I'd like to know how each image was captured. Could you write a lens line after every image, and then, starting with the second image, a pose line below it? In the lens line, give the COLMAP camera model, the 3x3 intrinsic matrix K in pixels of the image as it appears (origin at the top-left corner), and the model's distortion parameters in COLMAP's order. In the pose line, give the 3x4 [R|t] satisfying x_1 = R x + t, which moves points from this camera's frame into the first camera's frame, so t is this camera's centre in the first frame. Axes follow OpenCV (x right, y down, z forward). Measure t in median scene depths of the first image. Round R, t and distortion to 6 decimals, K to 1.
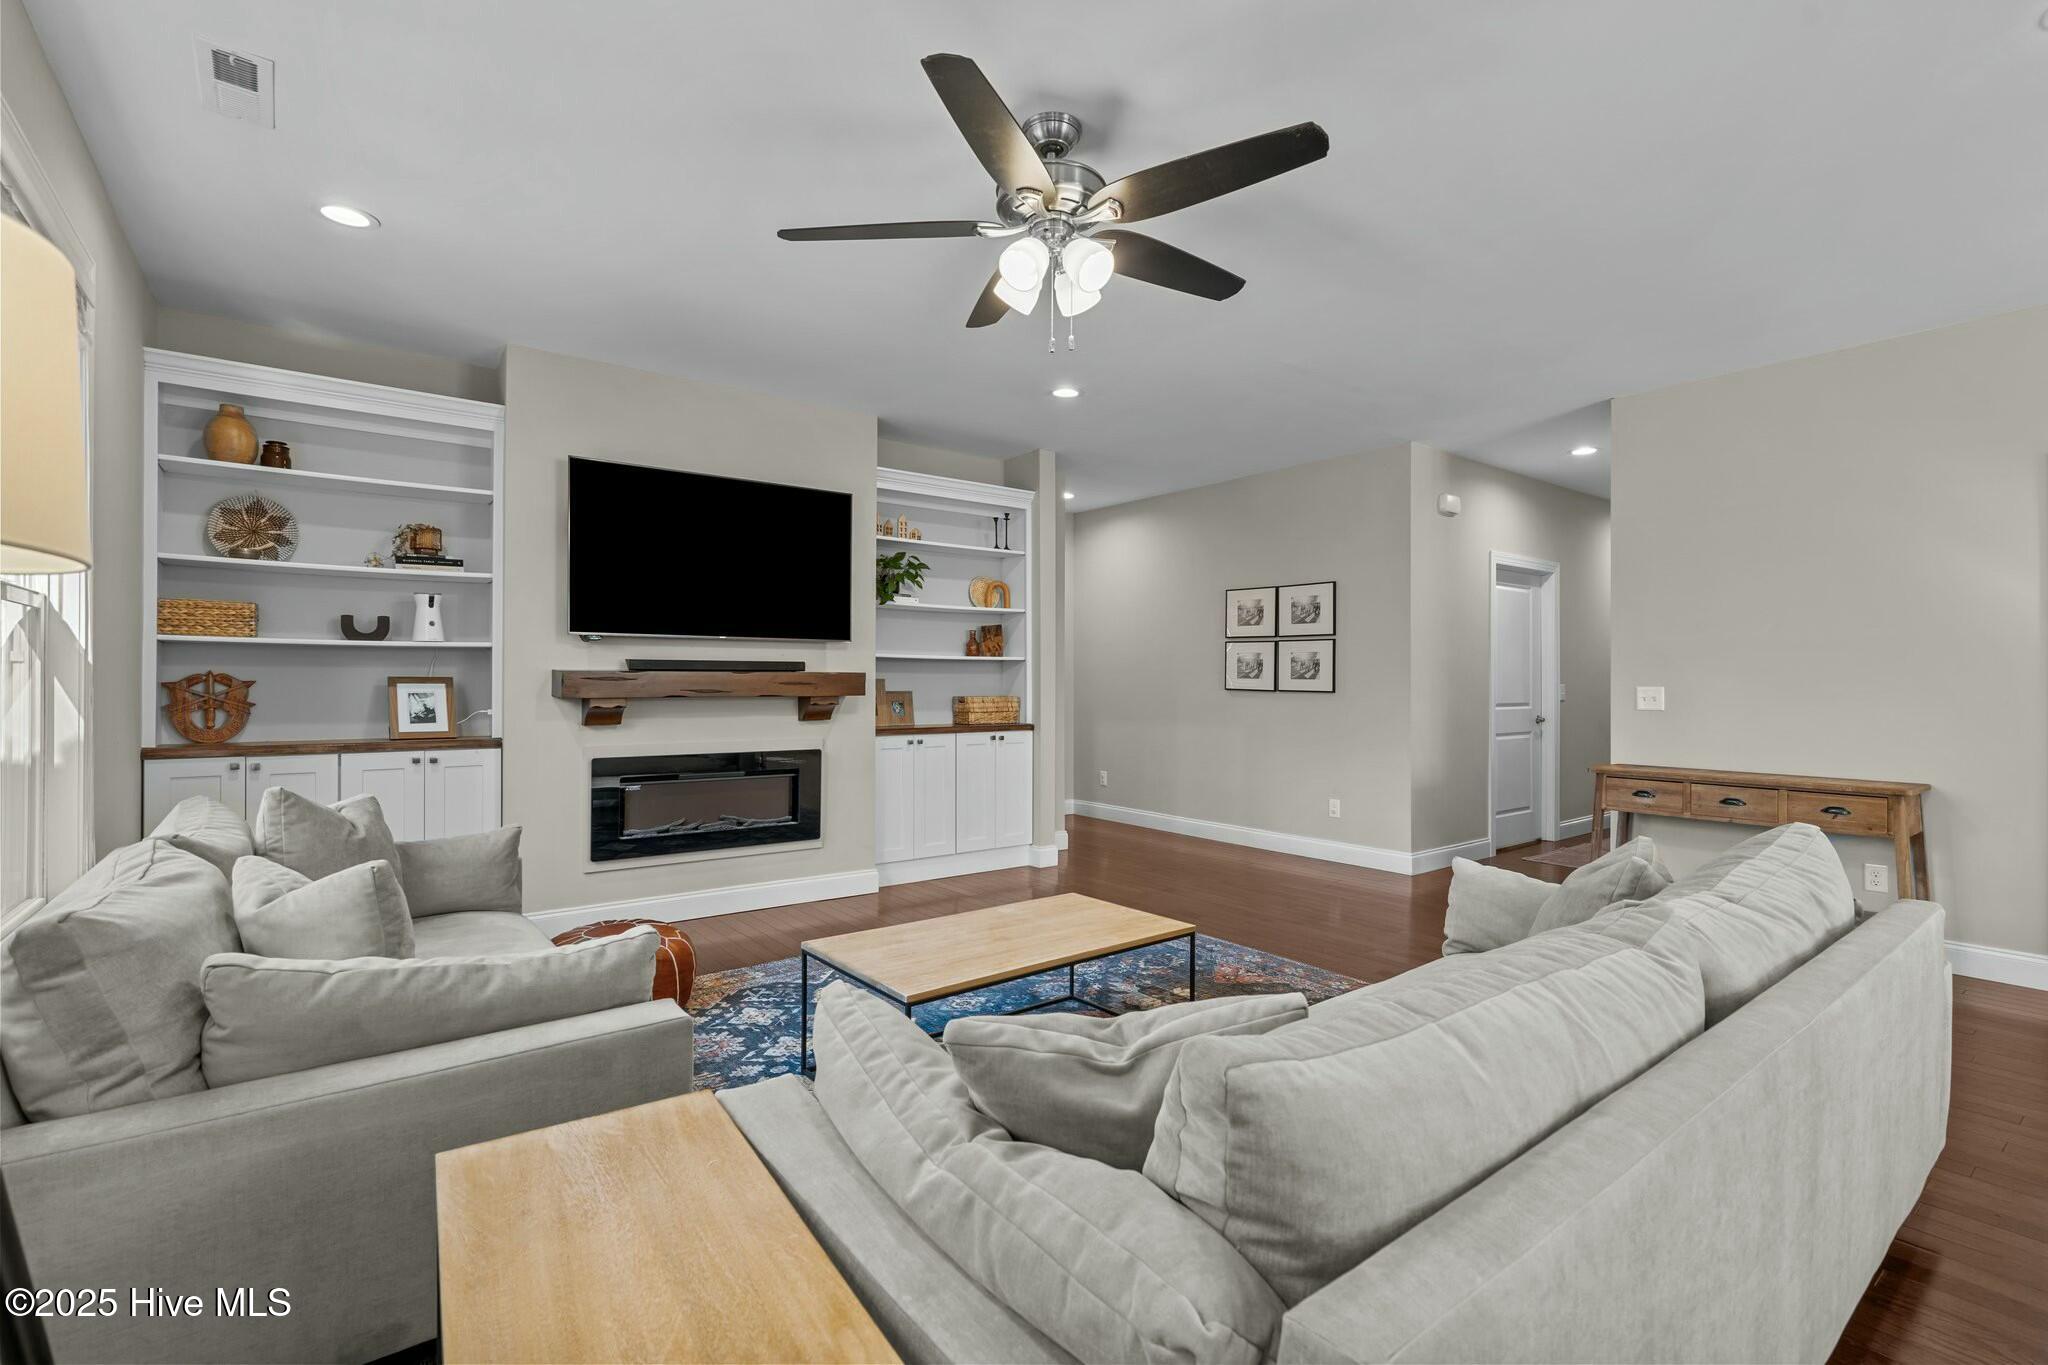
lens RADIAL K [[925.5, 0, 1021.7], [0, 925.5, 677.6], [0, 0, 1]] dist [-0.004949, 0.000185]
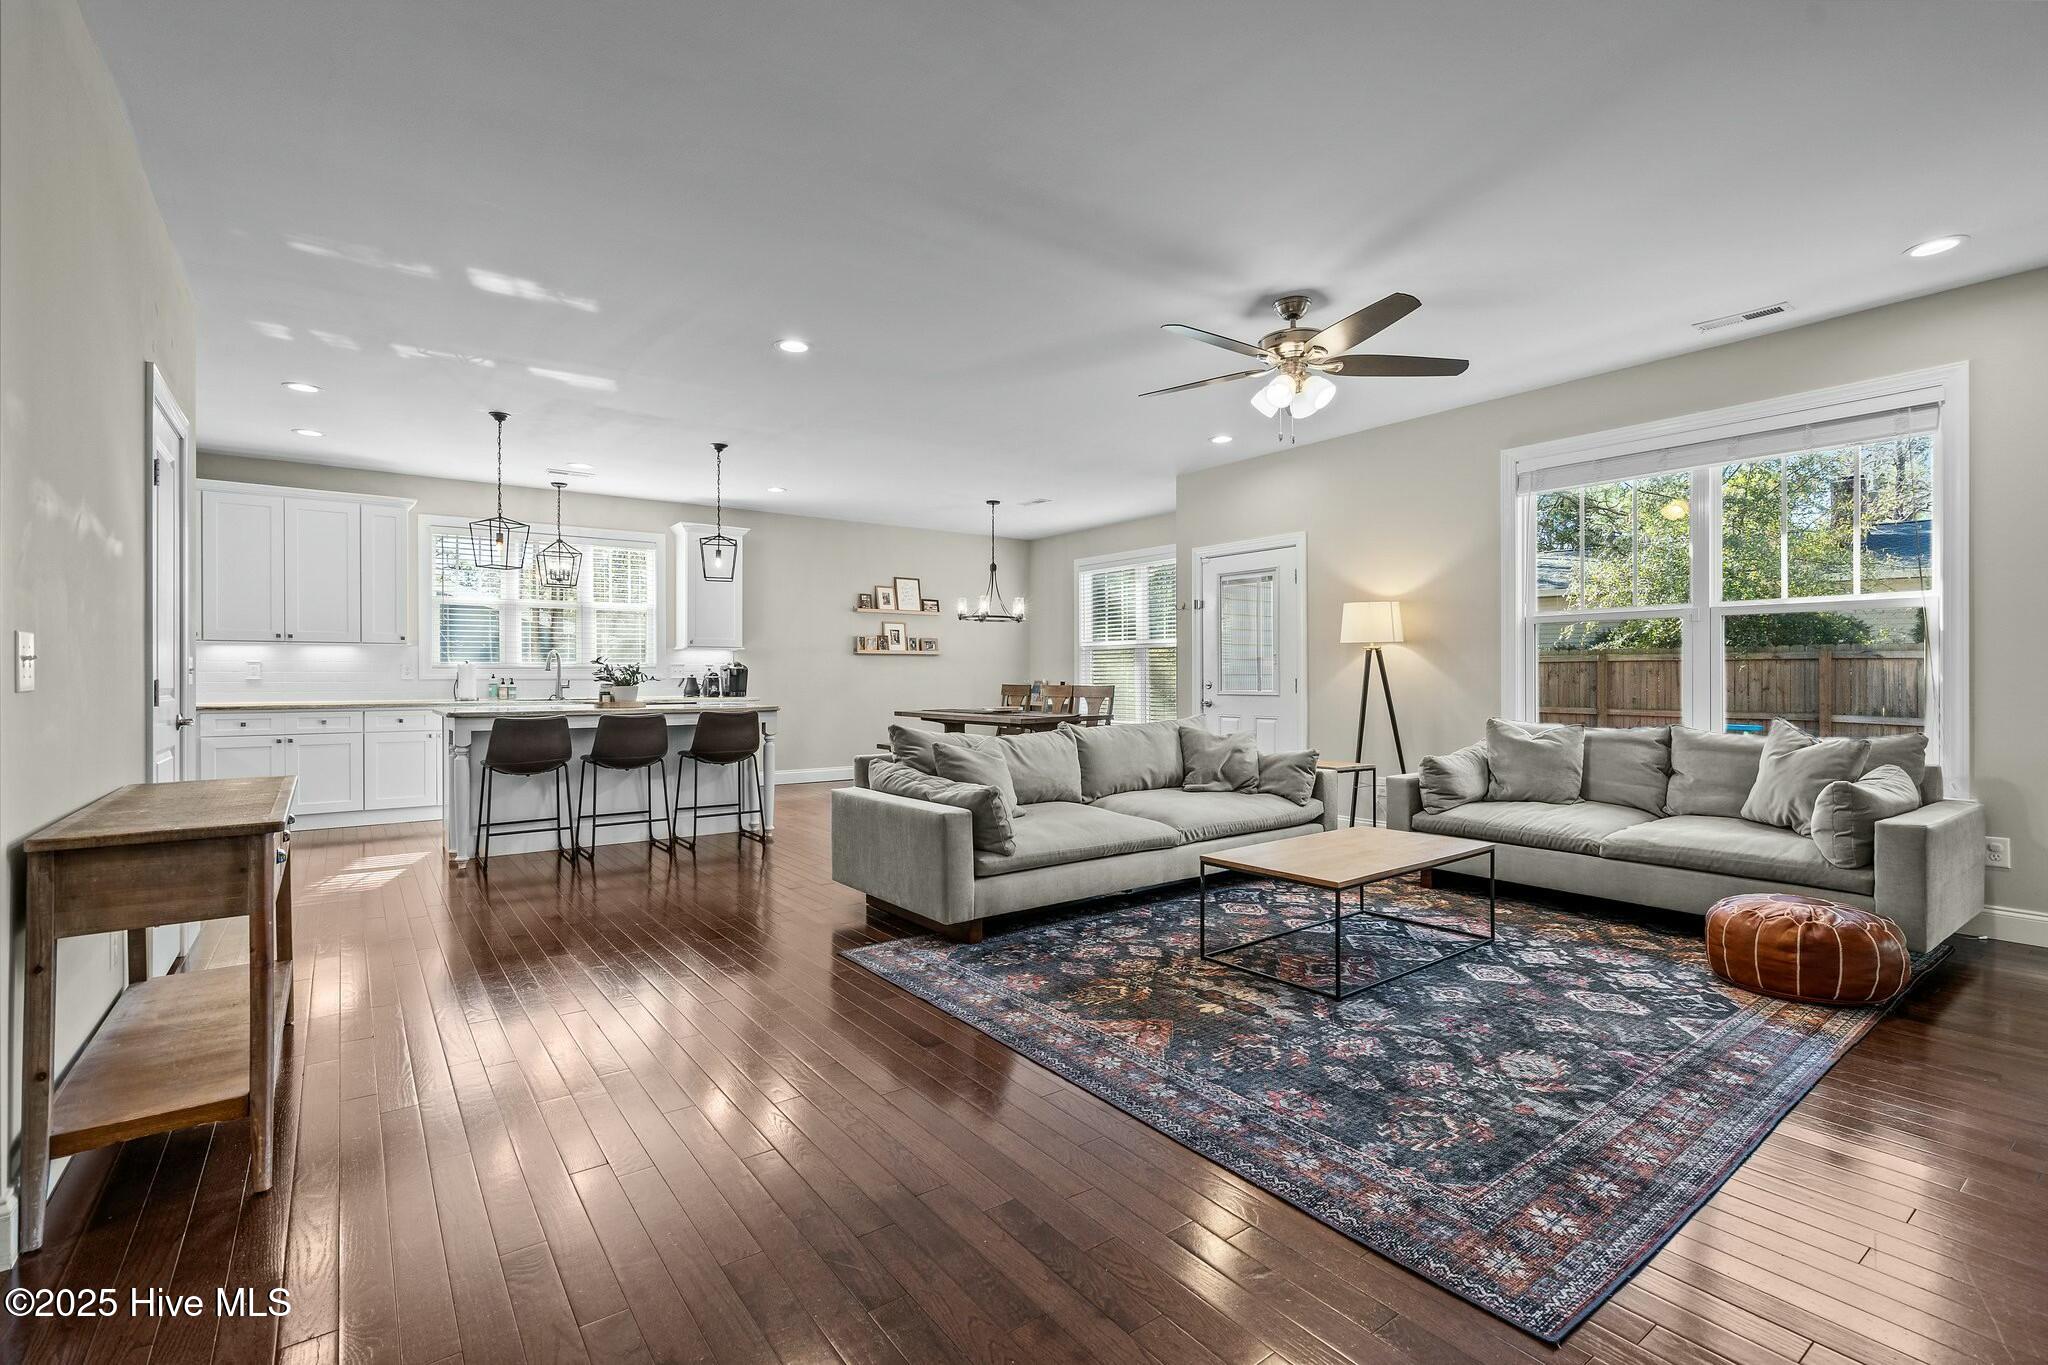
lens RADIAL K [[925.5, 0, 1021.7], [0, 925.5, 677.6], [0, 0, 1]] dist [-0.004949, 0.000185]
pose [[-0.999907, -0.003030, 0.013290, 0.285447], [-0.003022, 0.999995, 0.000636, 0.031919], [-0.013292, 0.000595, -0.999911, 1.559699]]
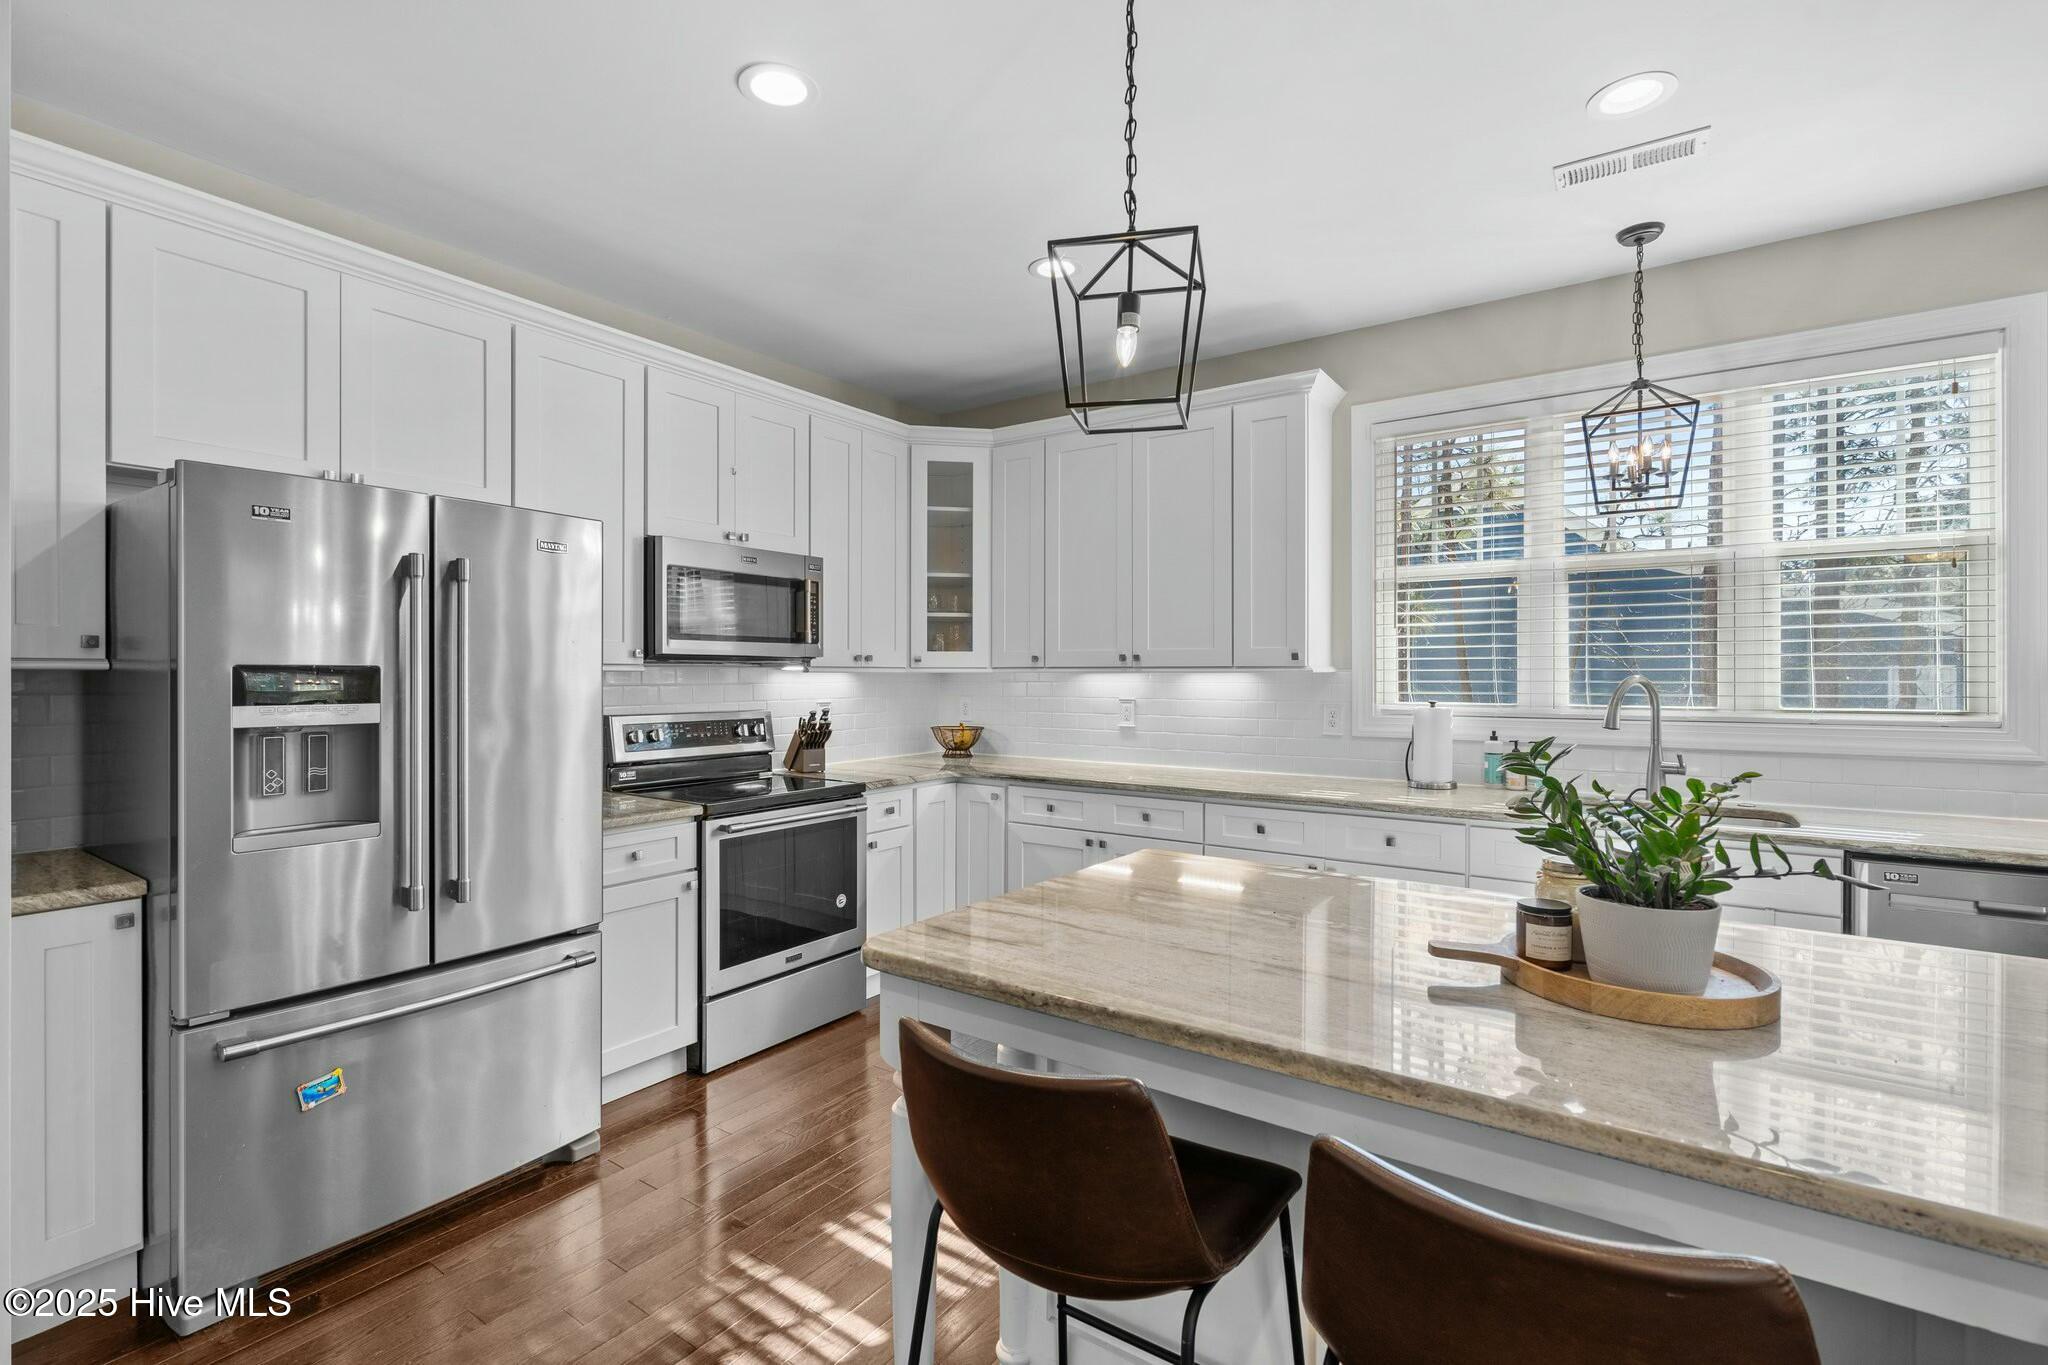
lens RADIAL K [[925.5, 0, 1021.7], [0, 925.5, 677.6], [0, 0, 1]] dist [-0.004949, 0.000185]
pose [[-0.306769, -0.009822, 0.951733, 0.718939], [-0.003926, 0.999951, 0.009055, -0.023363], [-0.951776, -0.000959, -0.306793, 0.374776]]
